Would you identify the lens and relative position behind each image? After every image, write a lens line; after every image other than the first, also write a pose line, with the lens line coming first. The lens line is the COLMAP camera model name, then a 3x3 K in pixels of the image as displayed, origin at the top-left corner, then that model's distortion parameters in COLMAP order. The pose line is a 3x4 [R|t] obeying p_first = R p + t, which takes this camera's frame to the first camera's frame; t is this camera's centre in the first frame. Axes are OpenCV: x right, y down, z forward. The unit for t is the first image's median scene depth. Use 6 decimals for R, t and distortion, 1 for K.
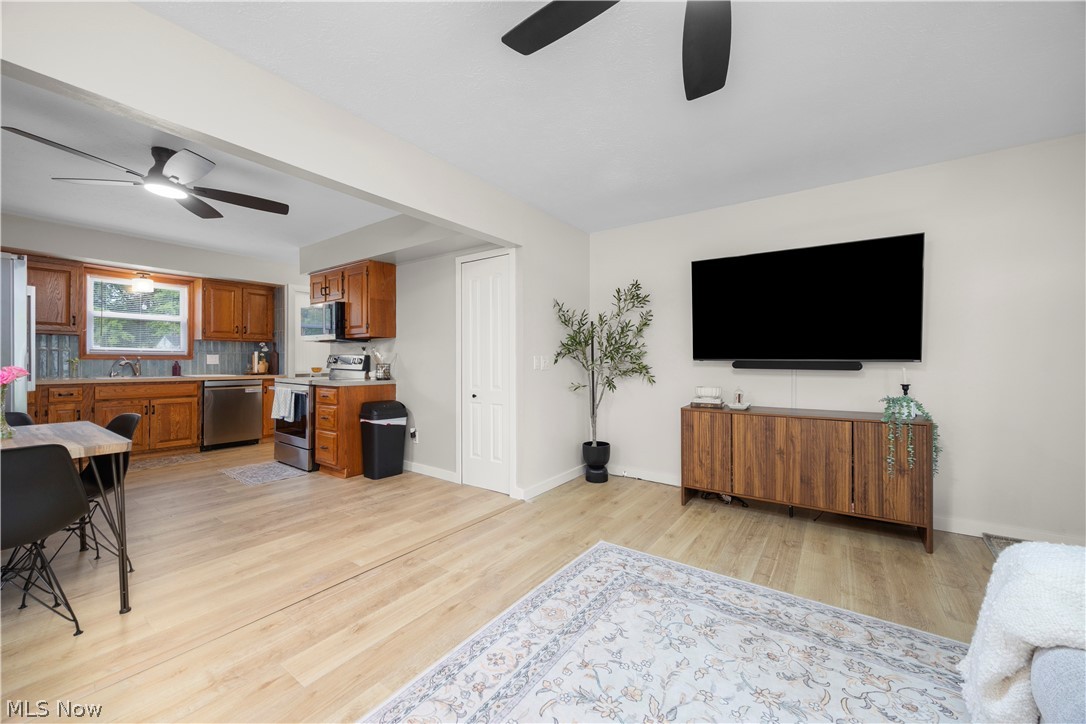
lens RADIAL K [[416.6, 0, 540.8], [0, 416.6, 357.3], [0, 0, 1]] dist [-0.001319, -0.000027]
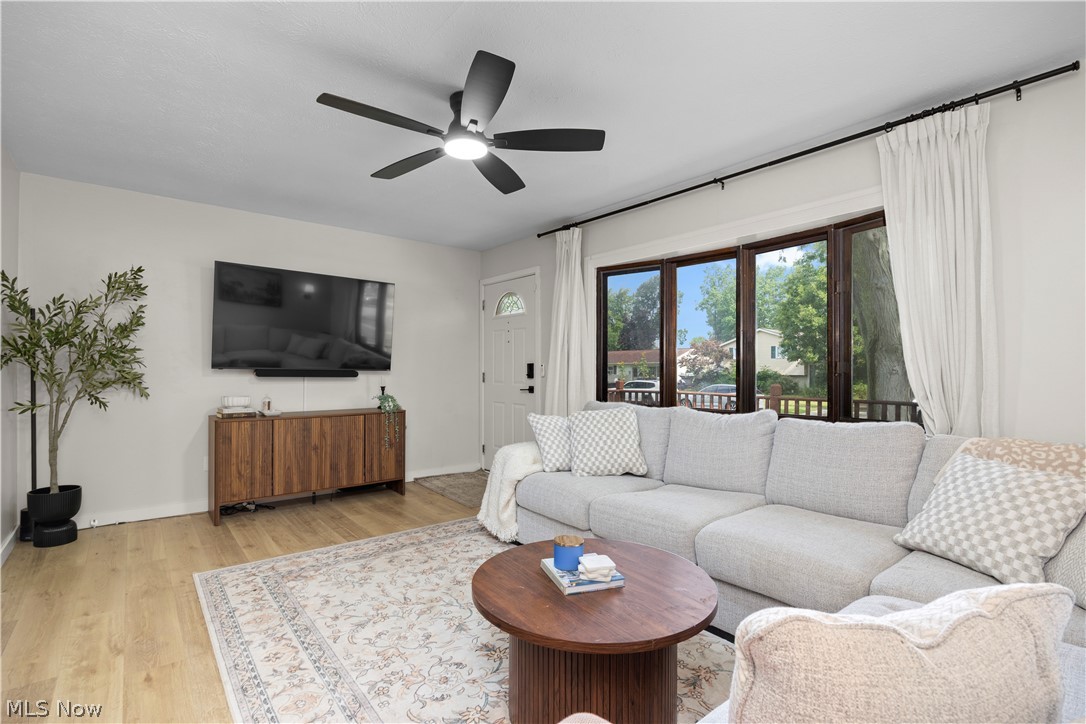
lens RADIAL K [[503.1, 0, 543.0], [0, 503.1, 362.0], [0, 0, 1]] dist [-0.000471, -0.000196]
pose [[0.258786, 0.020176, 0.965724, -0.730565], [-0.011150, 0.999778, -0.017899, 0.006240], [-0.965870, -0.006136, 0.258953, 0.023581]]
